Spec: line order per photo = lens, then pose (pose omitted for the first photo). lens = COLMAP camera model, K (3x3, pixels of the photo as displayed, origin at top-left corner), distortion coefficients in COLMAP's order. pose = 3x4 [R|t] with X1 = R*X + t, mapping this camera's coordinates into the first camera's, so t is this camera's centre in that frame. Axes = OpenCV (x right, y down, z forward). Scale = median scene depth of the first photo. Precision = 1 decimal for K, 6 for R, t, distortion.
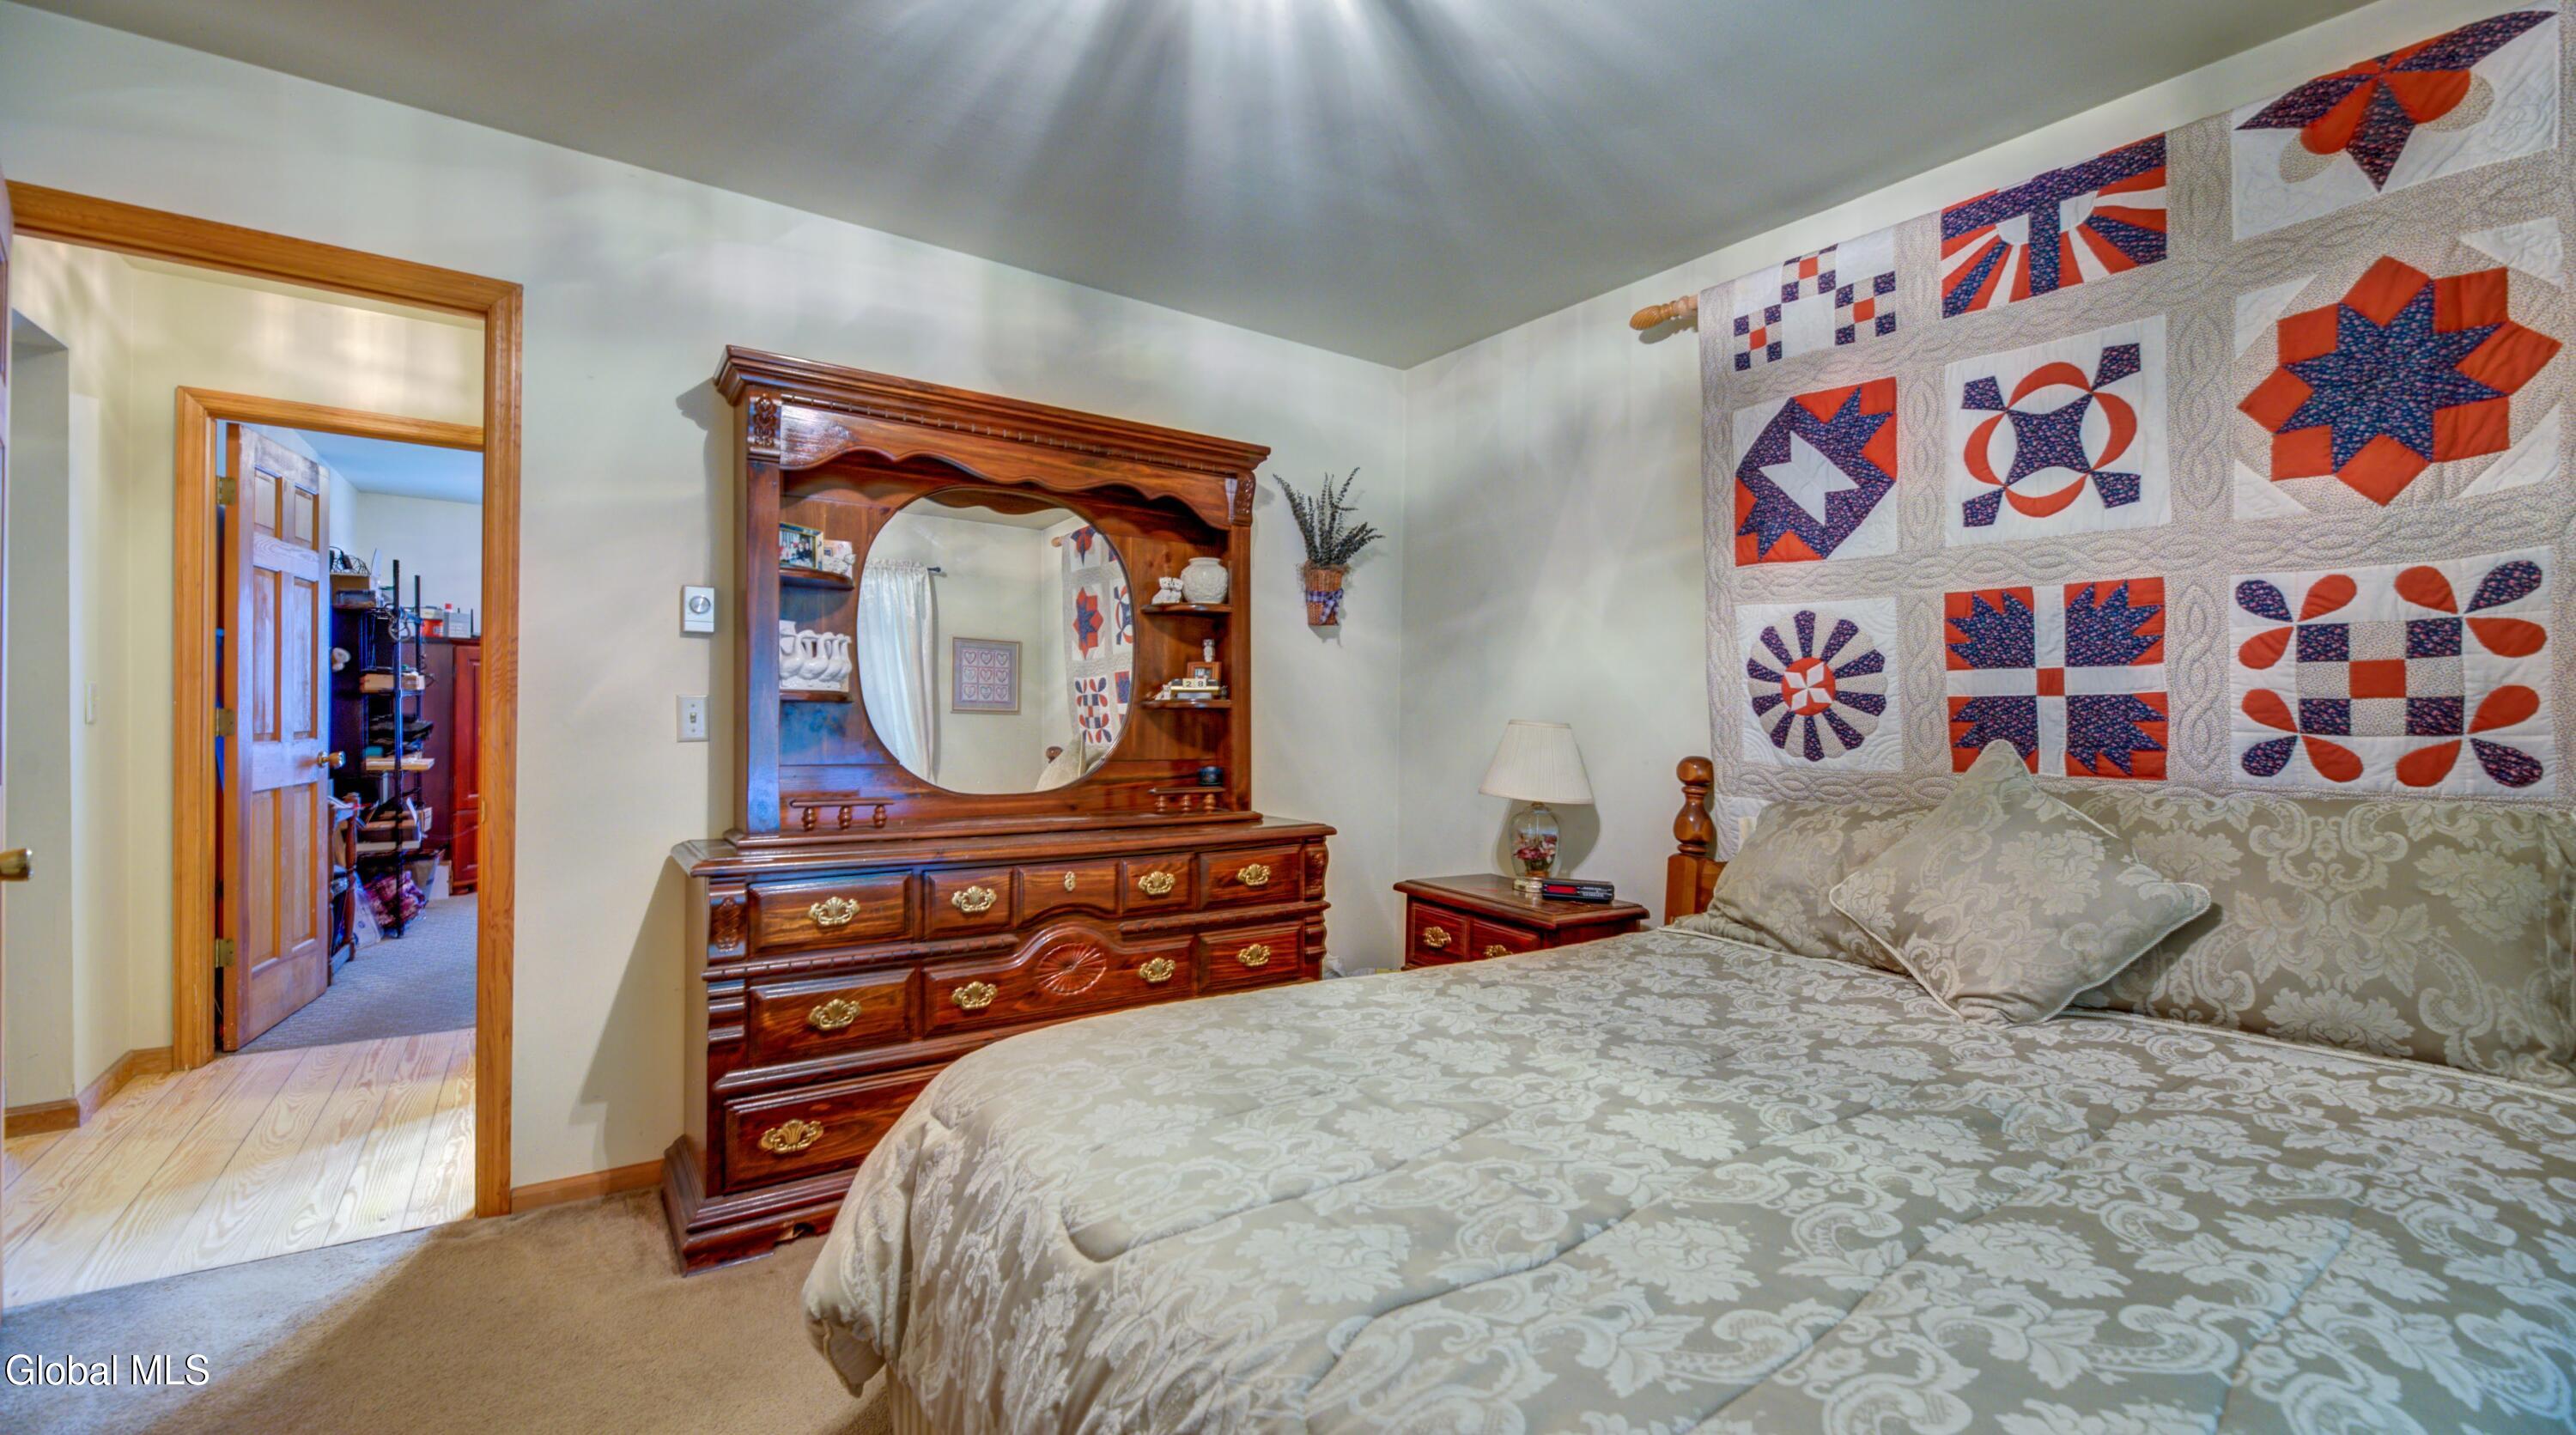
lens RADIAL K [[1040.8, 0, 1287.7], [0, 1040.8, 713.3], [0, 0, 1]] dist [-0.002021, -0.002623]
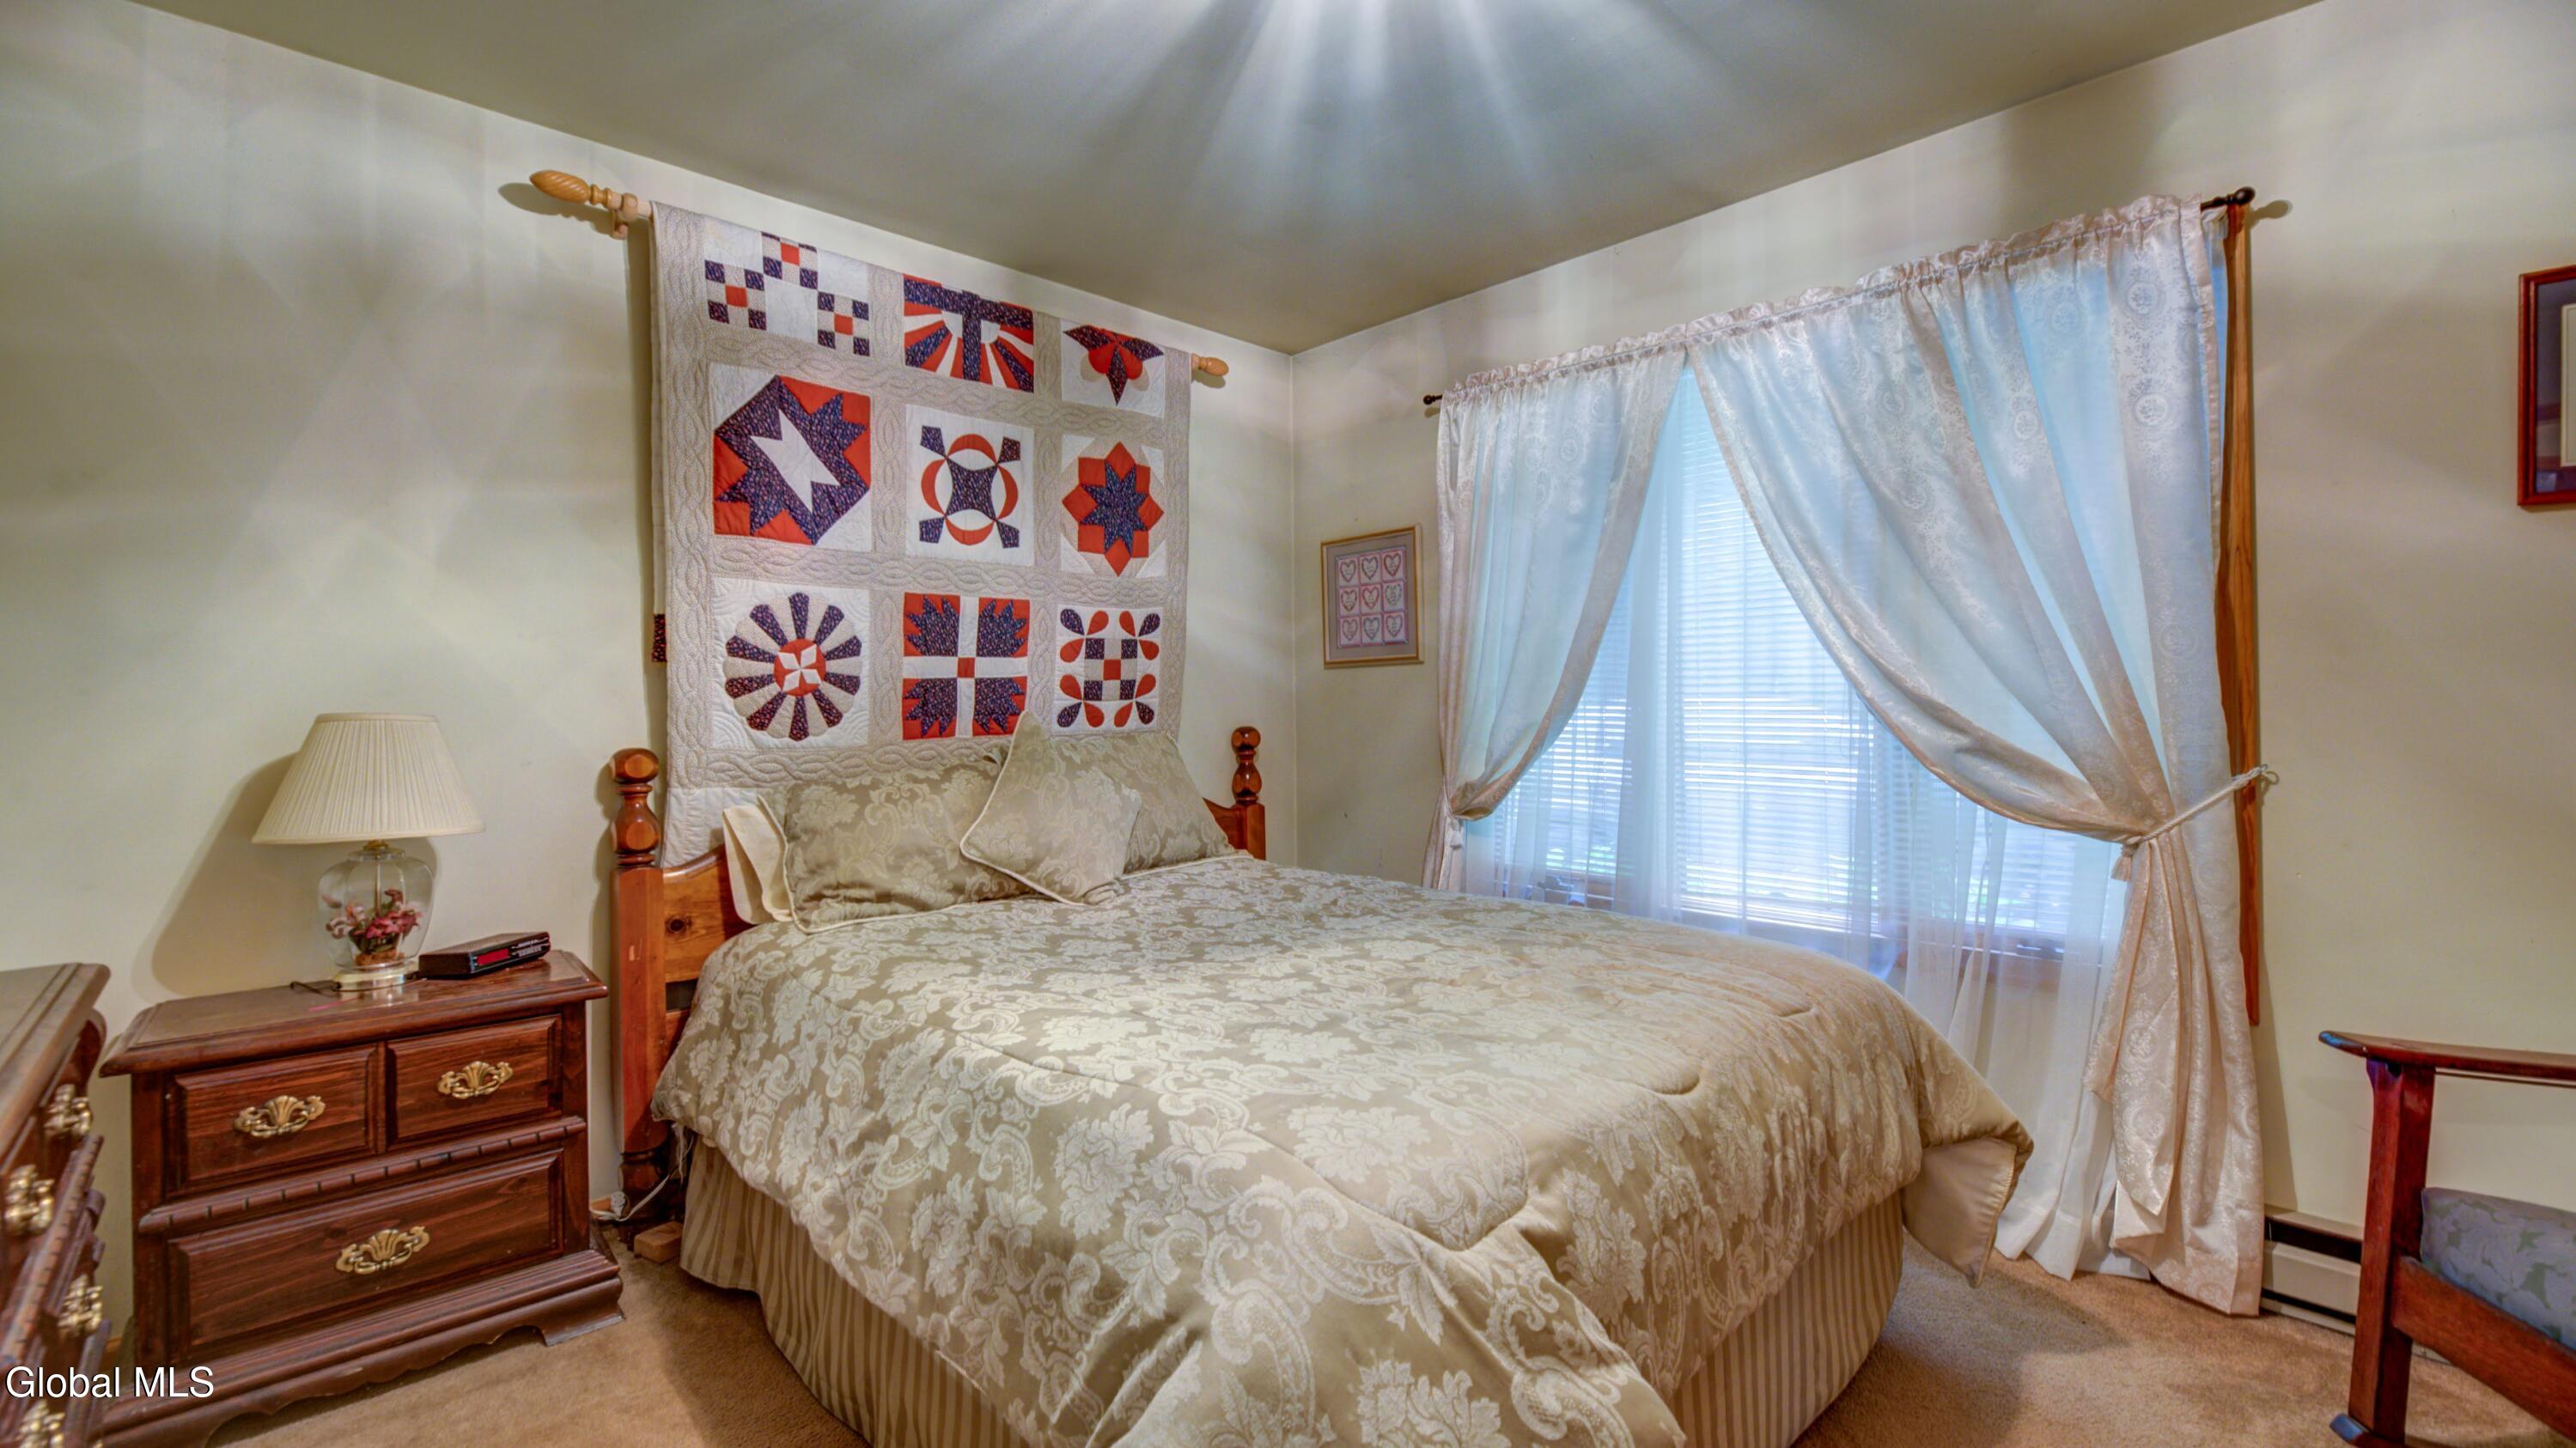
lens RADIAL K [[1040.7, 0, 1302.1], [0, 1040.7, 674.4], [0, 0, 1]] dist [-0.002021, -0.002623]
pose [[-0.155725, 0.004471, 0.987790, -0.658174], [0.009927, 0.999946, -0.002961, -0.012735], [-0.987751, 0.009345, -0.155761, 0.766091]]
